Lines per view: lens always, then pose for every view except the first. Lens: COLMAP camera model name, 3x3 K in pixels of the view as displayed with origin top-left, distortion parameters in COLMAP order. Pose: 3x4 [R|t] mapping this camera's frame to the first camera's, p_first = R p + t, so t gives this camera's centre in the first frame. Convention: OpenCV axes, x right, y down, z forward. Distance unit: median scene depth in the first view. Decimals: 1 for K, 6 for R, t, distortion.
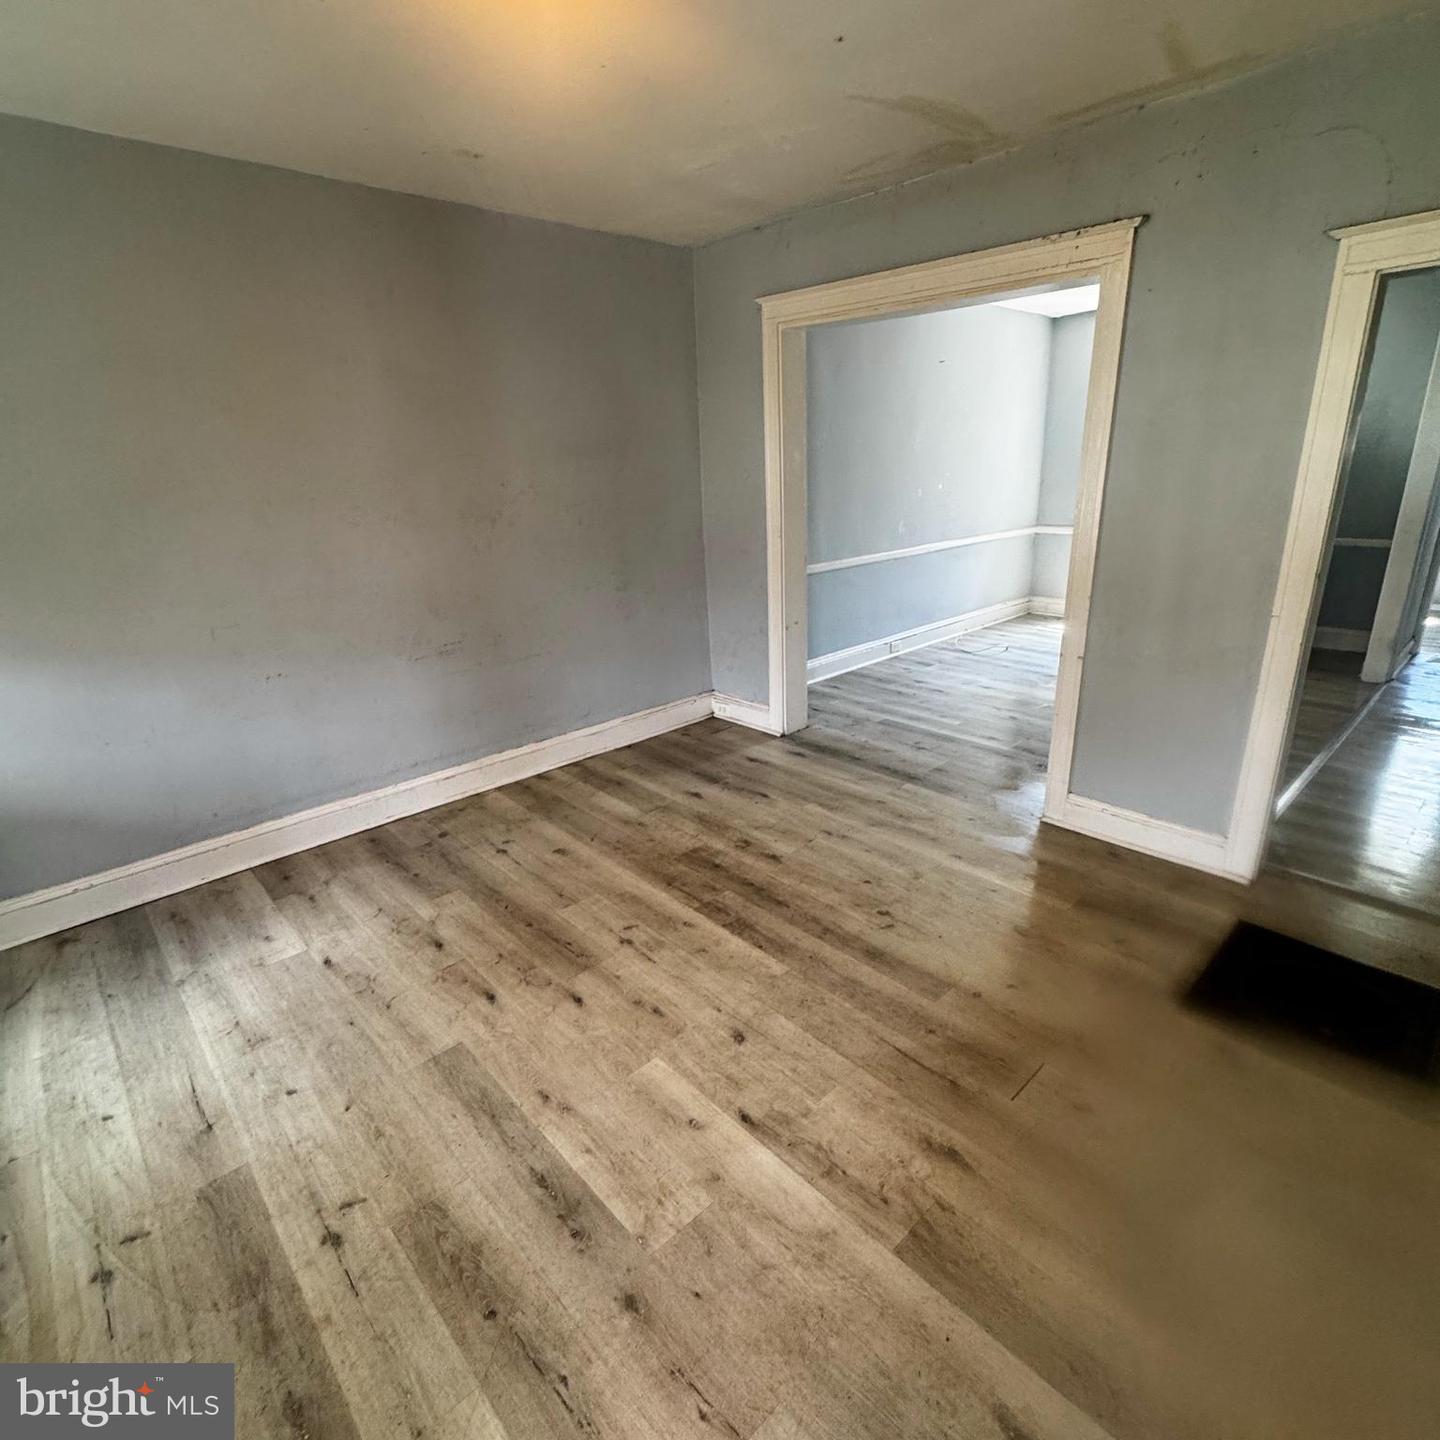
lens RADIAL K [[773.7, 0, 722.0], [0, 773.7, 717.5], [0, 0, 1]] dist [0.006107, 0.000280]
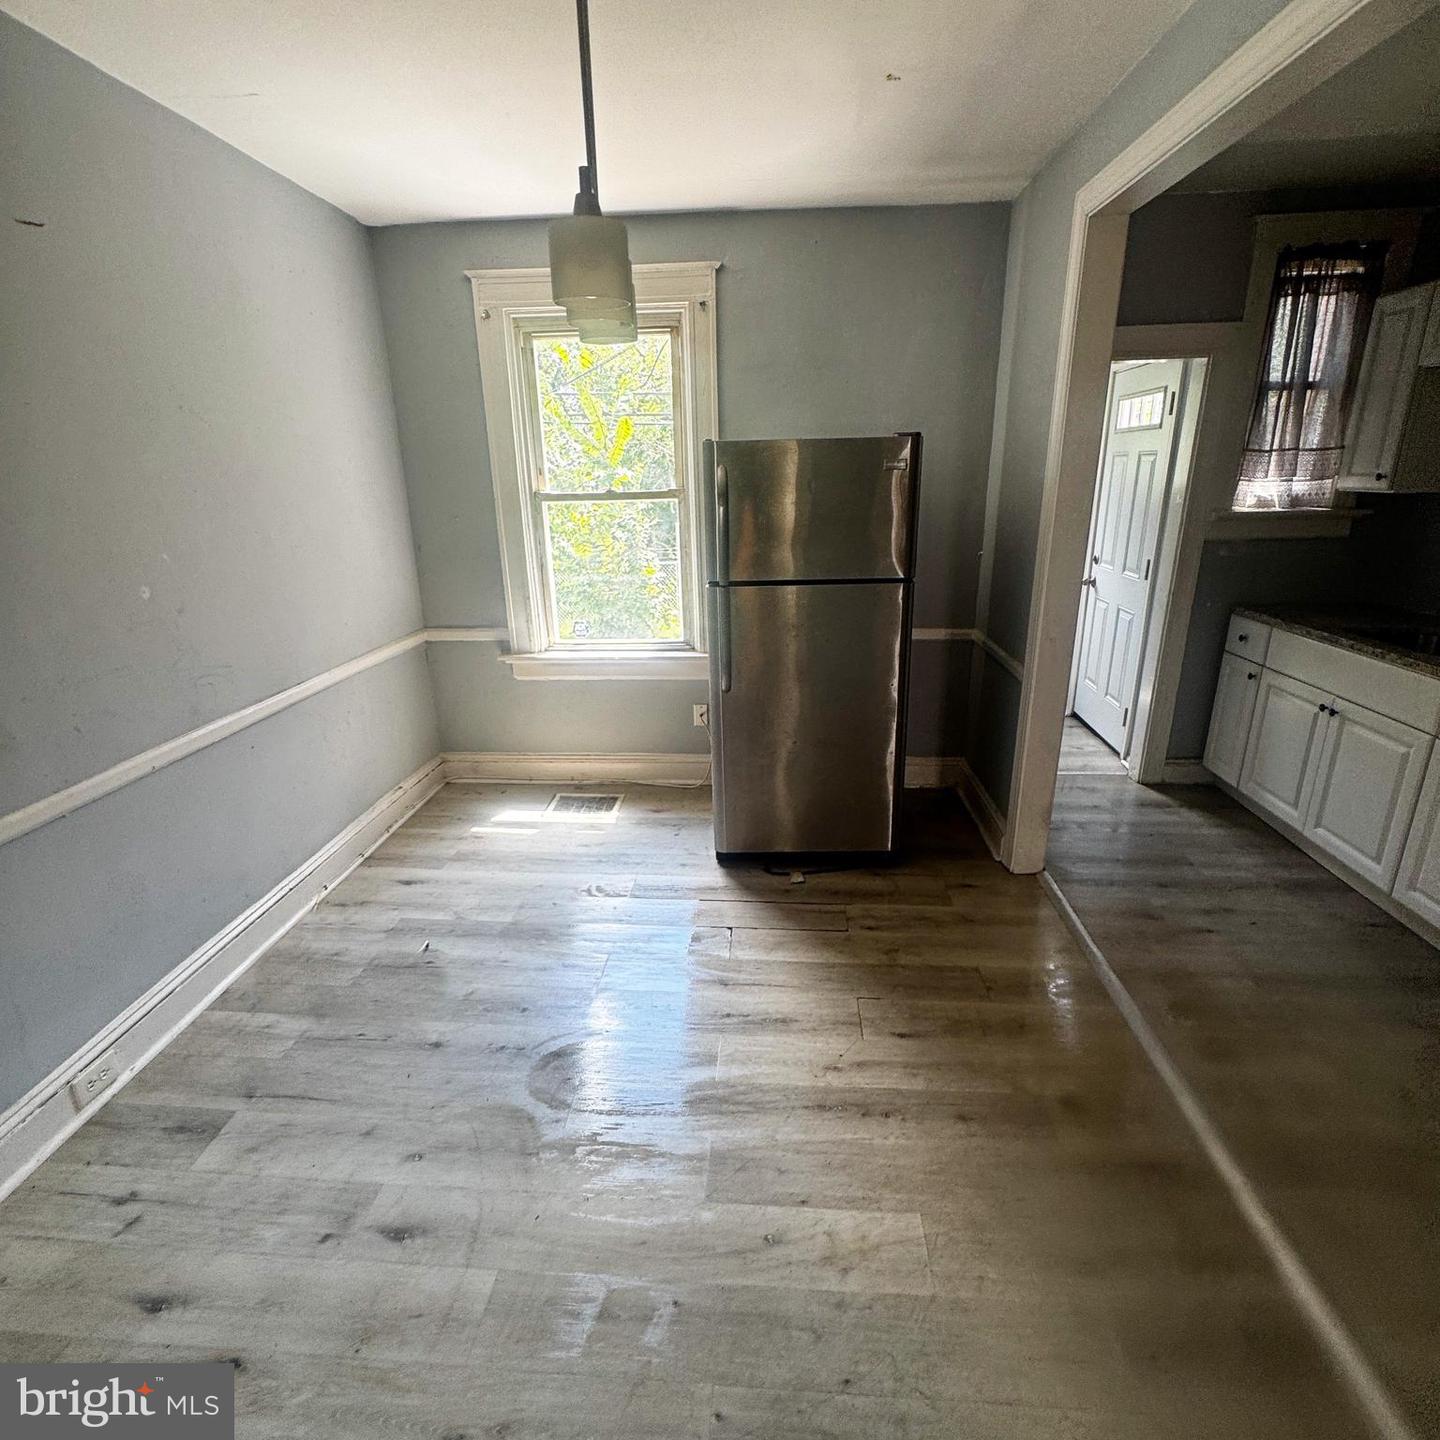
lens RADIAL K [[773.7, 0, 719.9], [0, 773.7, 718.5], [0, 0, 1]] dist [0.006107, 0.000280]
pose [[0.733138, -0.191665, 0.652512, 0.246758], [0.210511, 0.976299, 0.050251, -0.216511], [-0.646679, 0.100520, 0.756110, 0.595125]]
